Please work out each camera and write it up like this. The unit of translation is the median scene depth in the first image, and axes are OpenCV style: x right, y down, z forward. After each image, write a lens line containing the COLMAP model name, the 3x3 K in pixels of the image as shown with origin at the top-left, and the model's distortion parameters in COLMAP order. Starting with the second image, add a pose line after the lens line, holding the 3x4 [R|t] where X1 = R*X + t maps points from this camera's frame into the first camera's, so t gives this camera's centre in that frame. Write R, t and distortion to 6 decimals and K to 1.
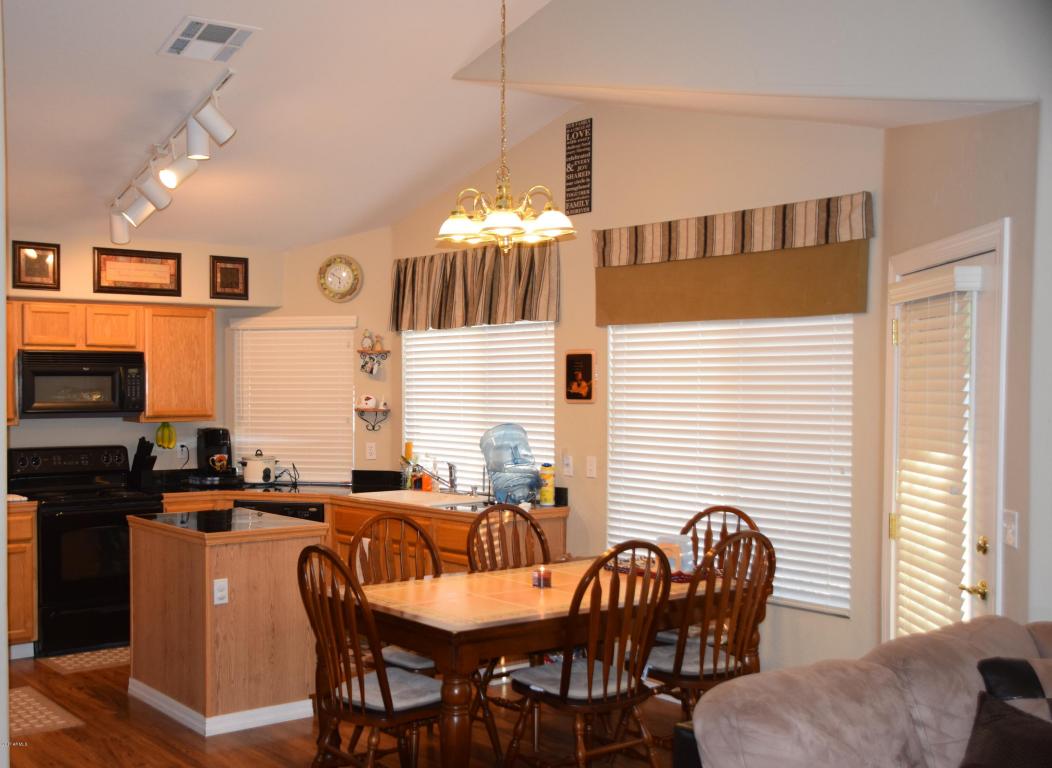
lens RADIAL K [[1166.5, 0, 525.7], [0, 1166.5, 415.0], [0, 0, 1]] dist [-0.131355, 0.469158]
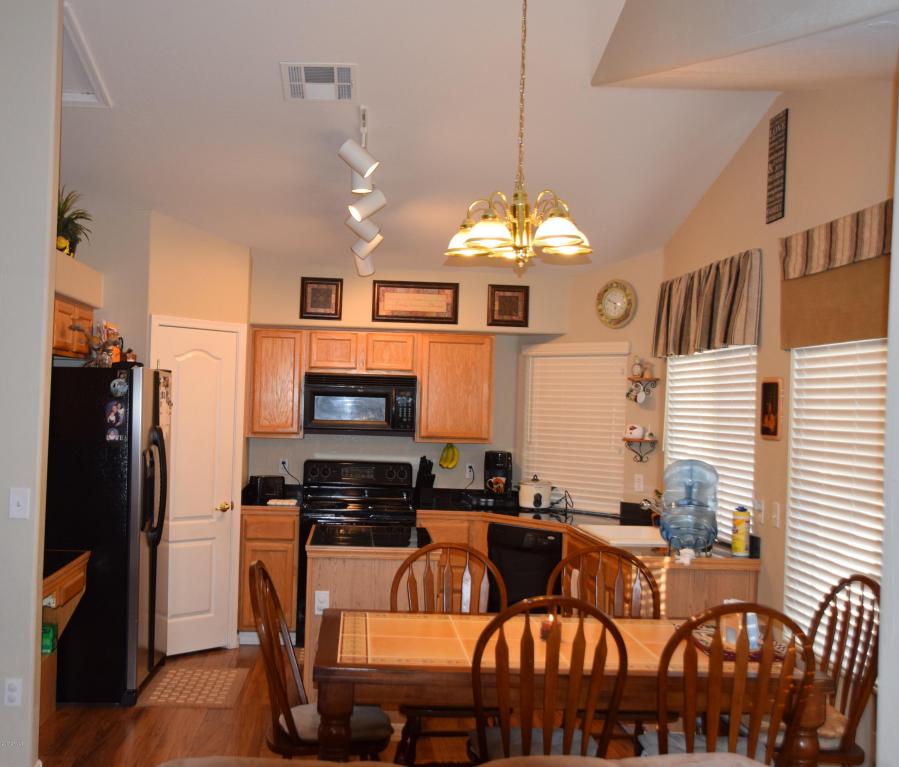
lens RADIAL K [[1133.9, 0, 449.5], [0, 1133.9, 383.5], [0, 0, 1]] dist [-0.016481, -0.030282]
pose [[0.817291, 0.013123, -0.576076, 0.294639], [-0.045799, 0.998057, -0.042240, -0.004636], [0.574403, 0.060906, 0.816304, 0.158783]]
